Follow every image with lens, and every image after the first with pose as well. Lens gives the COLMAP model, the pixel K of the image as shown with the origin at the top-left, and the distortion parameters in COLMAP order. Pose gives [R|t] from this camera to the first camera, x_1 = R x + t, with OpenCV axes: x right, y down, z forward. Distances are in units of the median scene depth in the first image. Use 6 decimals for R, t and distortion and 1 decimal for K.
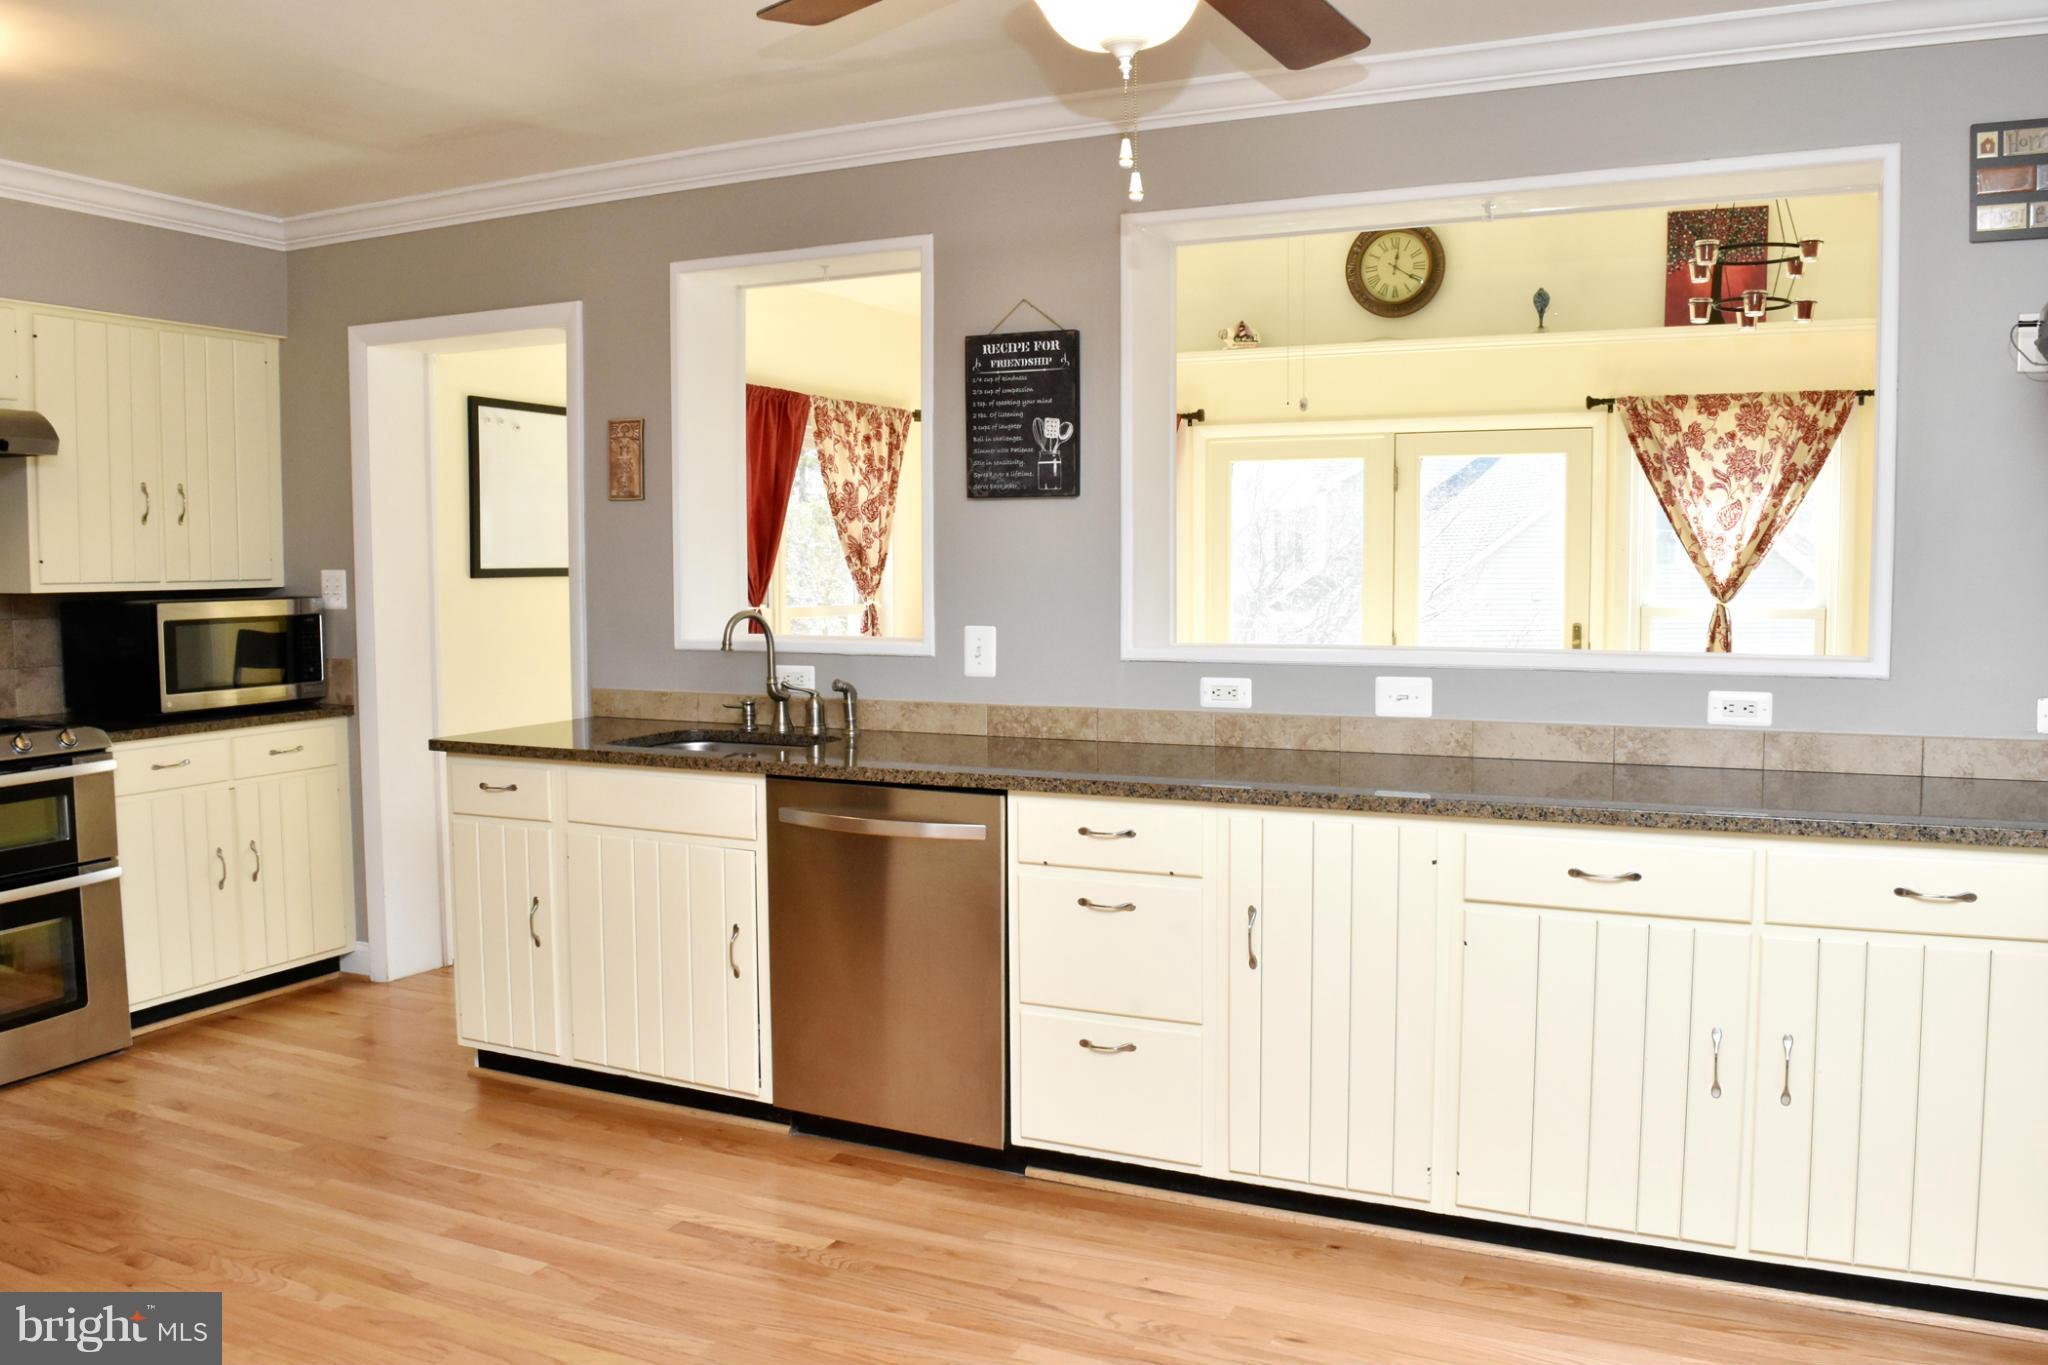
lens RADIAL K [[1604.3, 0, 1031.5], [0, 1604.3, 681.1], [0, 0, 1]] dist [-0.082131, 0.007972]
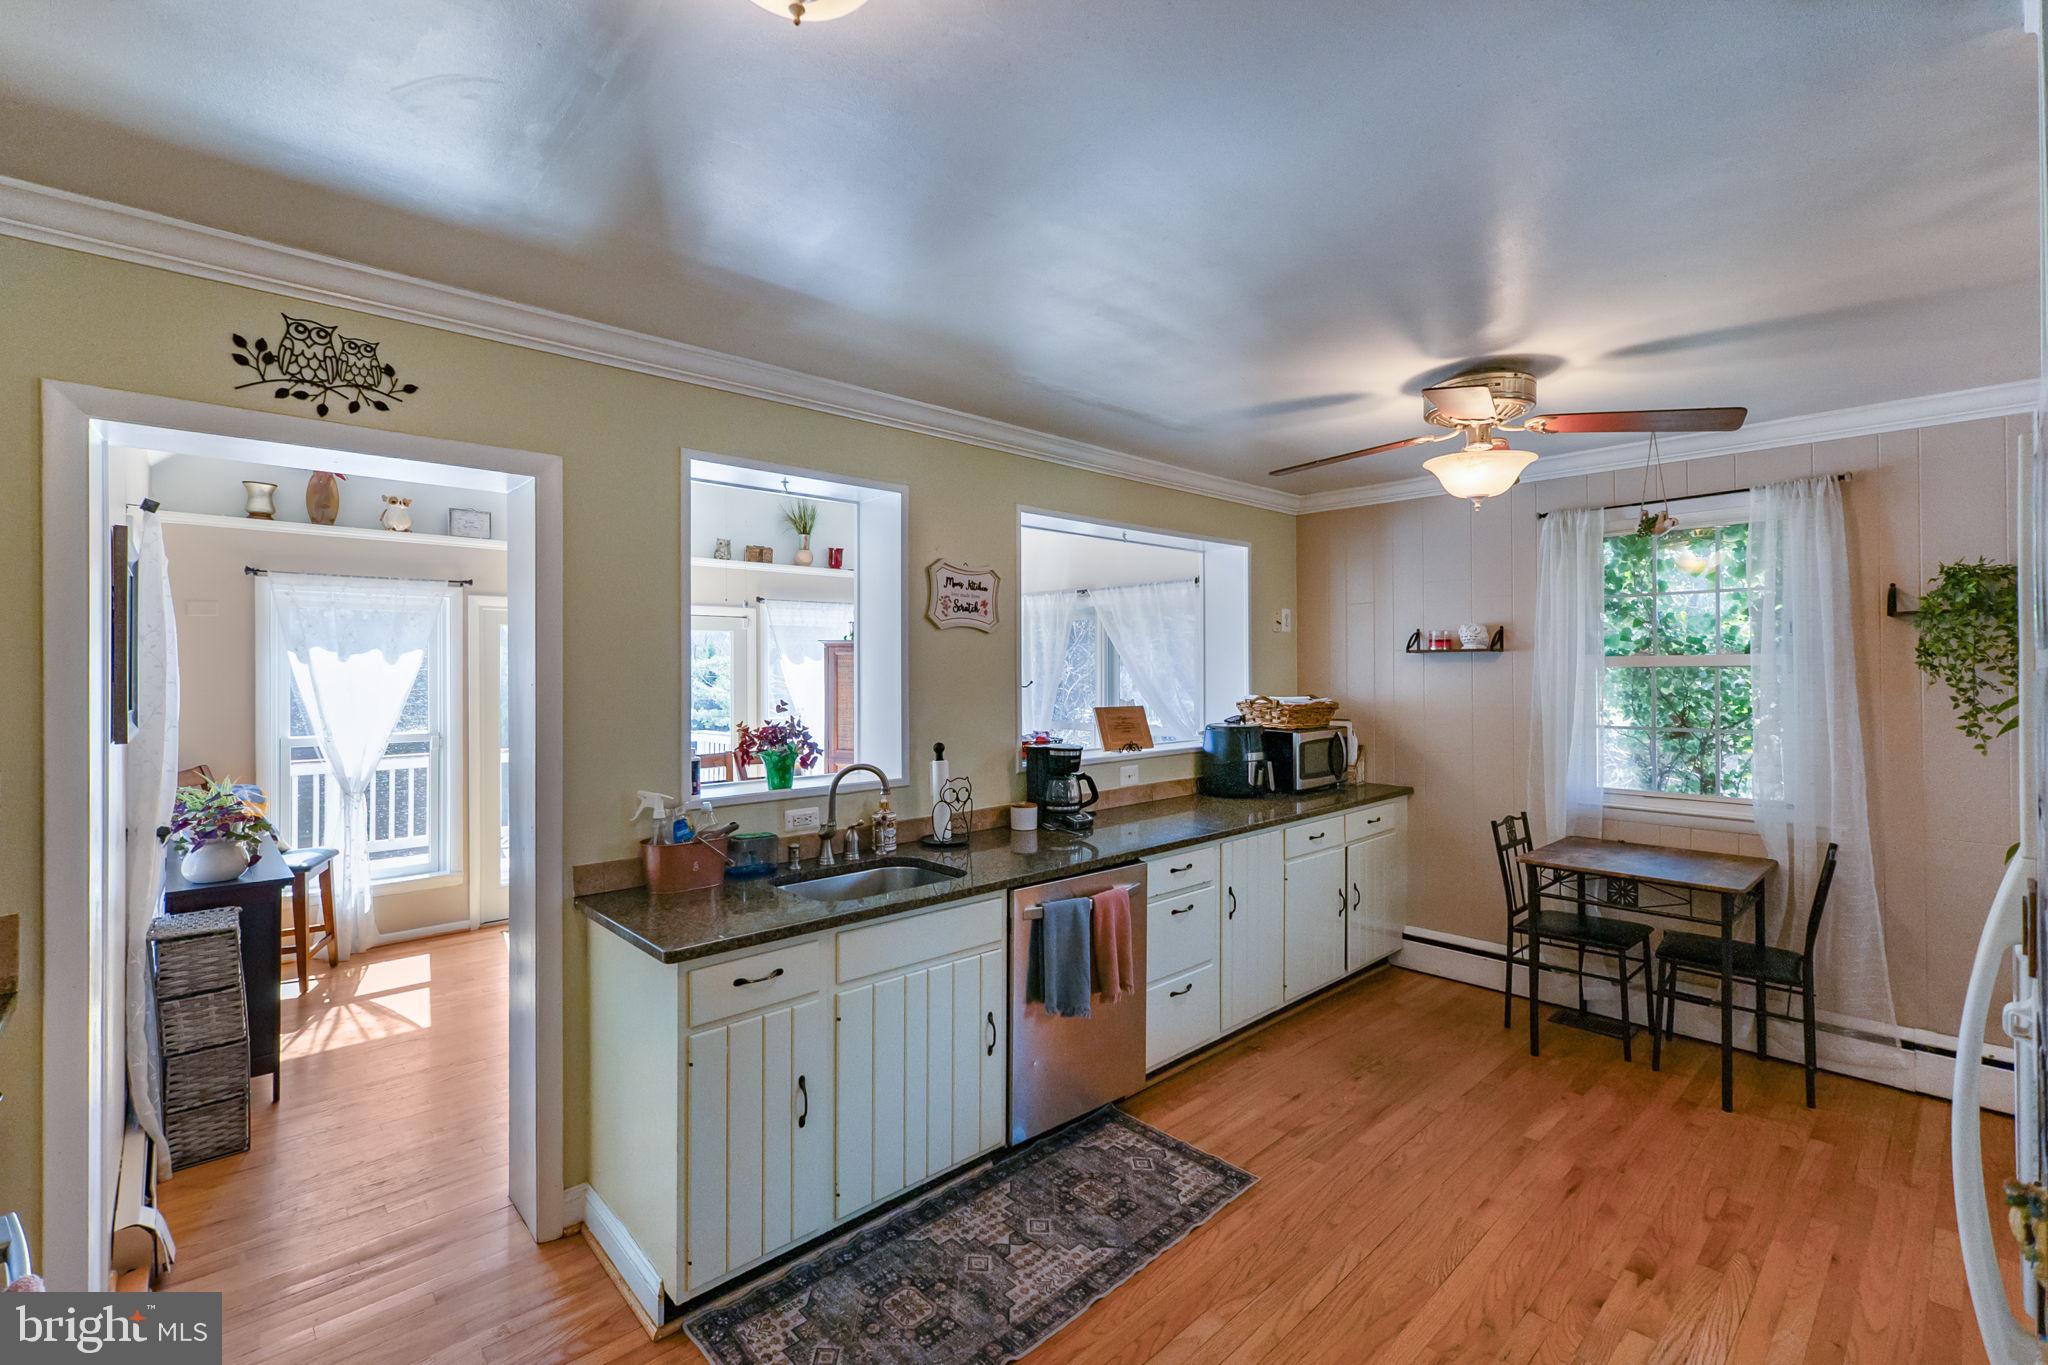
lens RADIAL K [[893.6, 0, 1015.2], [0, 893.6, 669.0], [0, 0, 1]] dist [0.008384, 0.000486]
pose [[0.371360, 0.002401, 0.928486, -0.752244], [0.071580, 0.996947, -0.031208, -0.086481], [-0.925726, 0.078050, 0.370054, 0.624996]]
